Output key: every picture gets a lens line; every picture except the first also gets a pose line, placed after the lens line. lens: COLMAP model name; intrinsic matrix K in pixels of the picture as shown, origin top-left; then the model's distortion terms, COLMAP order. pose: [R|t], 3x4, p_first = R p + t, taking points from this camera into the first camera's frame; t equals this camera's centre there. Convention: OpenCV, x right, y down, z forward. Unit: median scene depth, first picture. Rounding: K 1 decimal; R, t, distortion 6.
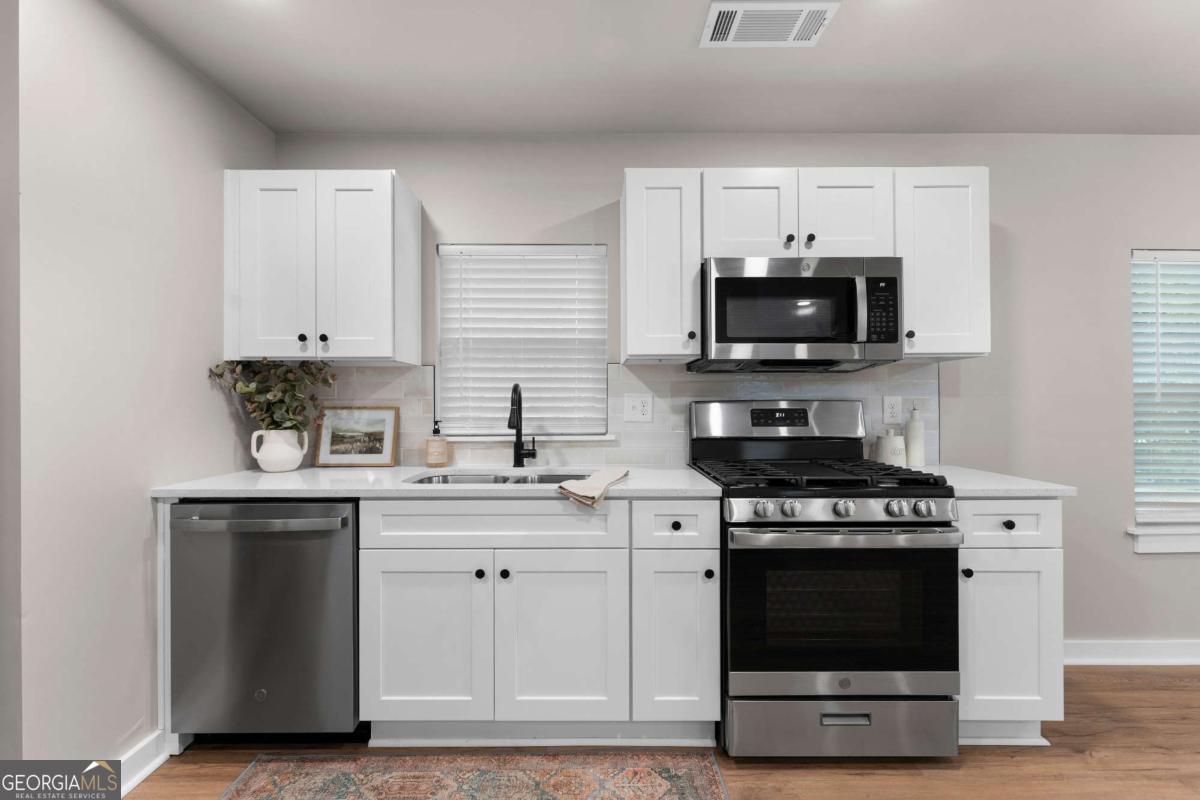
lens RADIAL K [[507.6, 0, 594.3], [0, 507.6, 403.1], [0, 0, 1]] dist [-0.003691, 0.001530]
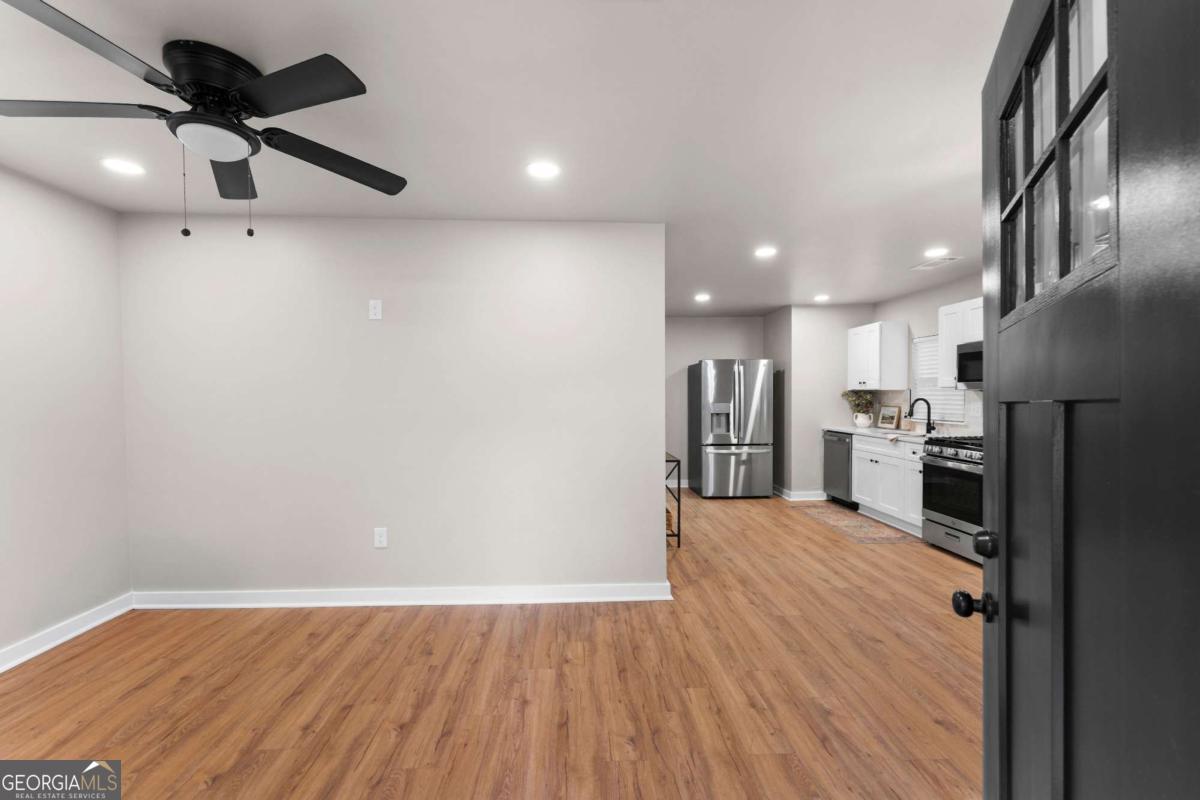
lens RADIAL K [[510.6, 0, 598.3], [0, 510.6, 413.2], [0, 0, 1]] dist [0.001702, 0.000175]
pose [[0.049444, 0.040395, -0.997960, 2.384631], [0.006493, 0.999148, 0.040764, -0.082130], [0.998756, -0.008495, 0.049140, -0.710723]]
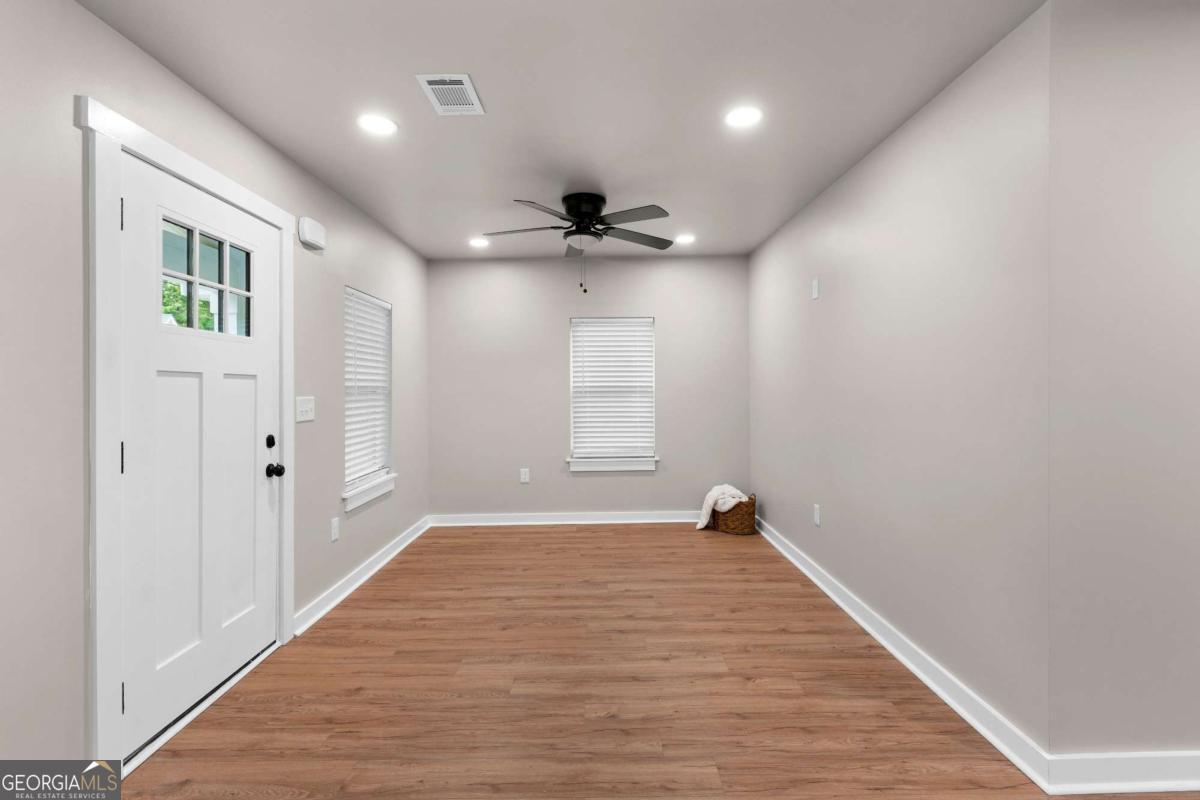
lens RADIAL K [[565.2, 0, 598.4], [0, 565.2, 395.6], [0, 0, 1]] dist [0.003840, 0.000376]
pose [[-0.999921, 0.012484, 0.001081, 1.452675], [0.012496, 0.999847, 0.012224, -0.038387], [-0.000928, 0.012236, -0.999925, 0.467141]]
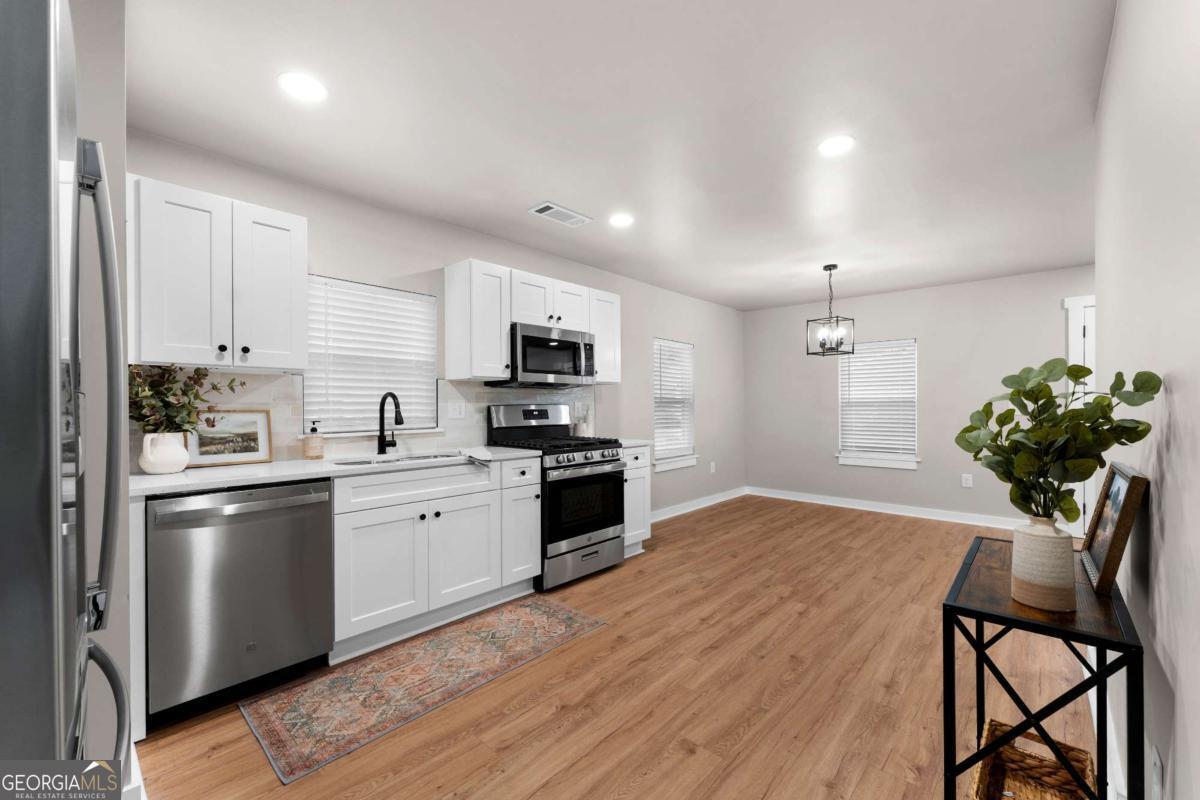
lens RADIAL K [[482.8, 0, 600.4], [0, 482.8, 409.8], [0, 0, 1]] dist [0.000777, 0.000873]
pose [[0.681228, -0.006859, 0.732039, -0.778998], [0.001599, 0.999968, 0.007881, -0.000683], [-0.732070, -0.004198, 0.681217, -0.331855]]
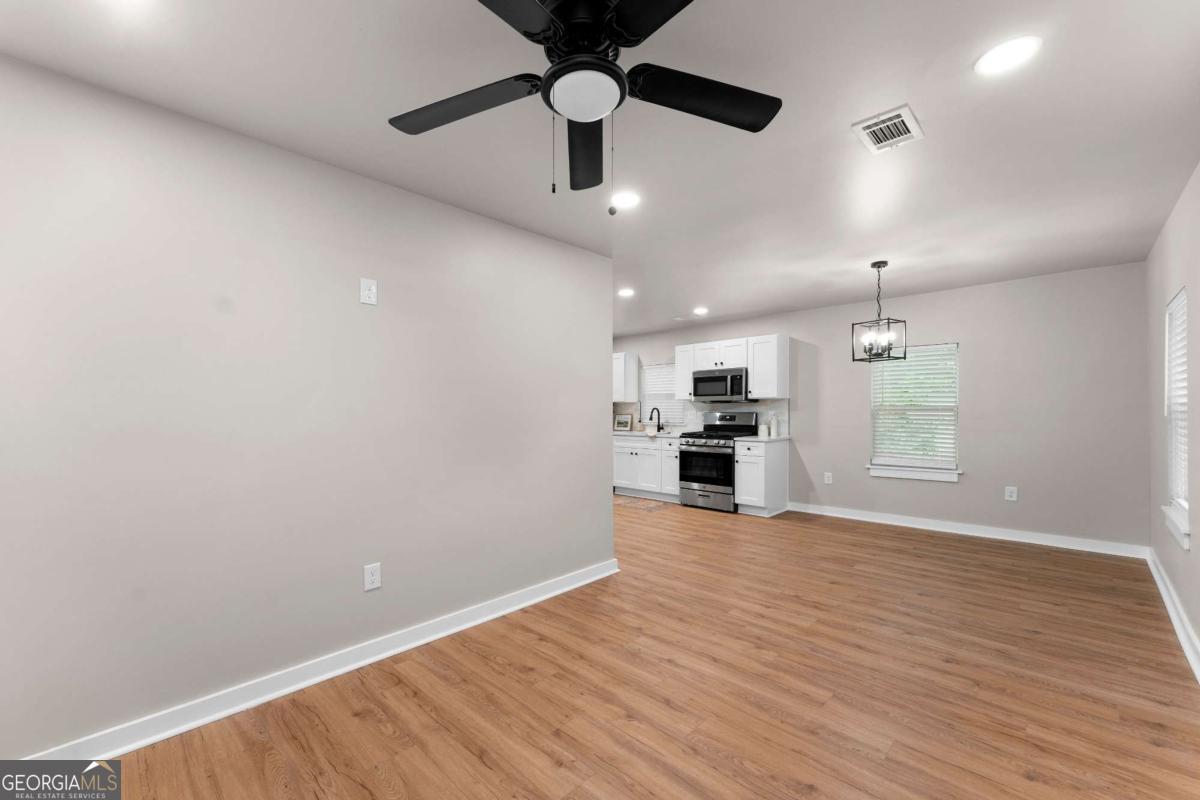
lens RADIAL K [[482.8, 0, 594.2], [0, 482.8, 415.1], [0, 0, 1]] dist [0.000777, 0.000873]
pose [[0.716480, 0.003550, -0.697599, 2.004404], [0.009675, 0.999840, 0.015026, -0.045137], [0.697541, -0.017515, 0.716331, -1.795015]]
